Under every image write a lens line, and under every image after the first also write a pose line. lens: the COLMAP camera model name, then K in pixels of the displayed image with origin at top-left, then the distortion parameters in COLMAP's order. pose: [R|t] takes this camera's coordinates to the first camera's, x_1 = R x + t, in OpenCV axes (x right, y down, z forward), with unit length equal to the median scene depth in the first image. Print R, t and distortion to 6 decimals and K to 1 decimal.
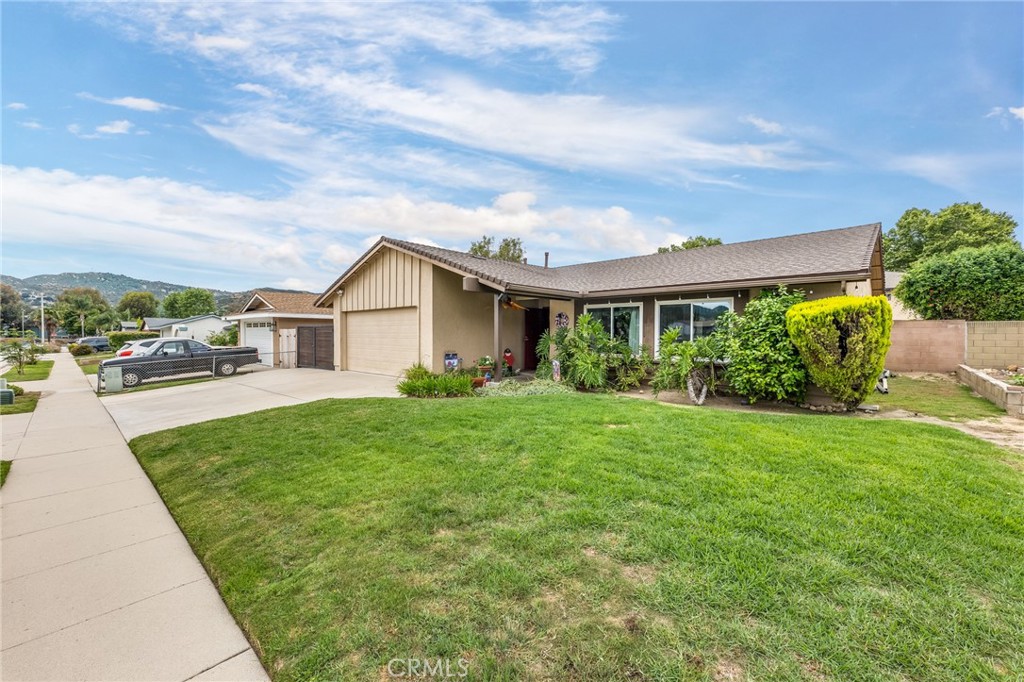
lens RADIAL K [[417.8, 0, 511.0], [0, 417.8, 337.9], [0, 0, 1]] dist [0.002661, -0.000016]
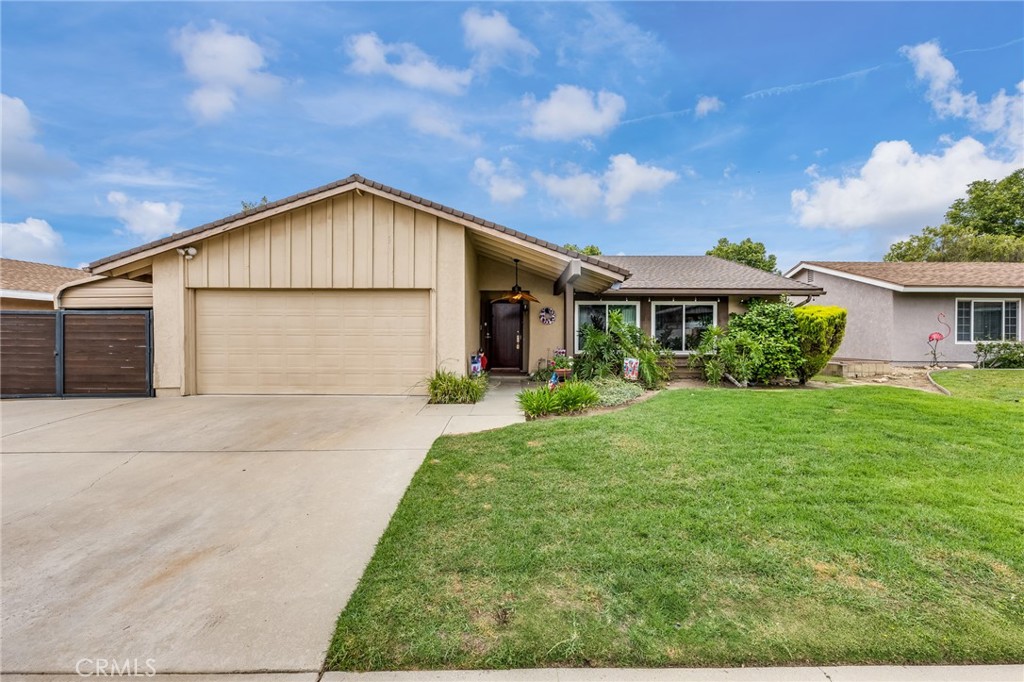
lens RADIAL K [[417.8, 0, 511.0], [0, 417.8, 337.9], [0, 0, 1]] dist [0.002661, -0.000016]
pose [[0.732927, -0.004926, 0.680289, -0.609112], [0.003074, 0.999988, 0.003930, 0.002817], [-0.680300, -0.000789, 0.732933, 0.404062]]
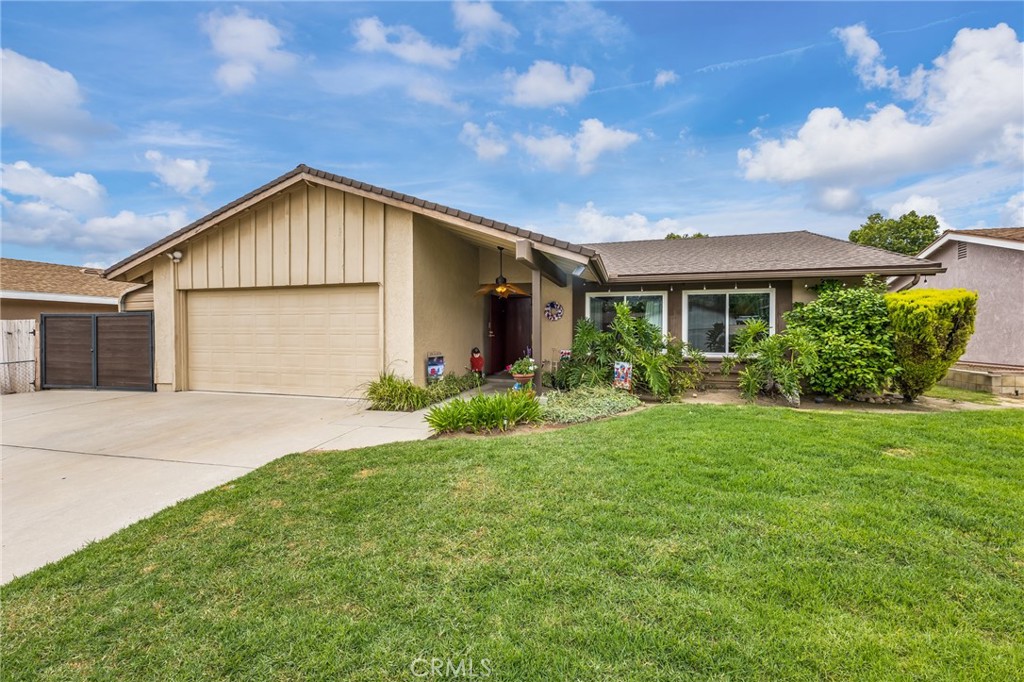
lens RADIAL K [[417.8, 0, 511.0], [0, 417.8, 337.9], [0, 0, 1]] dist [0.002661, -0.000016]
pose [[0.886714, -0.007768, 0.462253, -0.344221], [0.005154, 0.999963, 0.006918, 0.003546], [-0.462290, -0.003752, 0.886721, 0.352185]]
